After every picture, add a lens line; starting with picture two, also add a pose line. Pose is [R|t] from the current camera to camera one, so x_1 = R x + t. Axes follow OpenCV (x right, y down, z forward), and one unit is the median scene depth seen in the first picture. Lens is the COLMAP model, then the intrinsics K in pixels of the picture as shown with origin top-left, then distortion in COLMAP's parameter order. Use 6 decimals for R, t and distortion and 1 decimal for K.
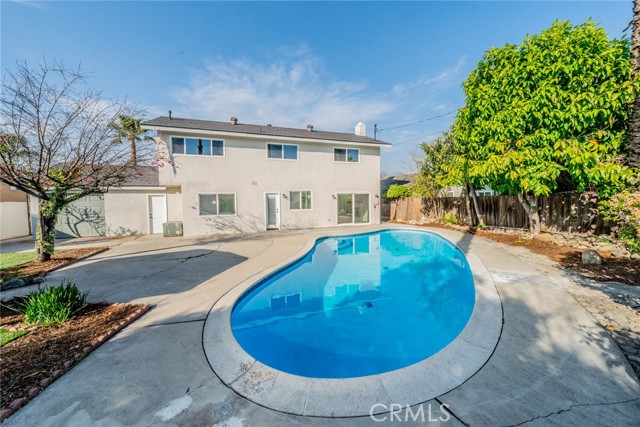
lens RADIAL K [[249.3, 0, 320.0], [0, 249.3, 213.5], [0, 0, 1]] dist [-0.001009, 0.000009]
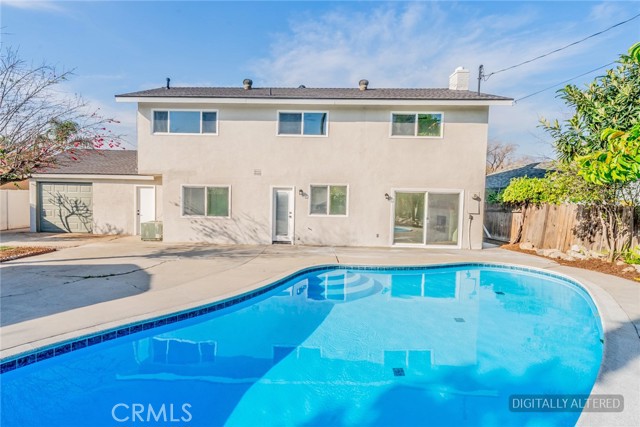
lens RADIAL K [[323.3, 0, 320.2], [0, 323.3, 217.7], [0, 0, 1]] dist [0.002897, 0.000314]
pose [[0.910603, 0.062257, -0.408567, 0.223795], [-0.058975, 0.998046, 0.020641, -0.023307], [0.409054, 0.005299, 0.912495, 0.234051]]
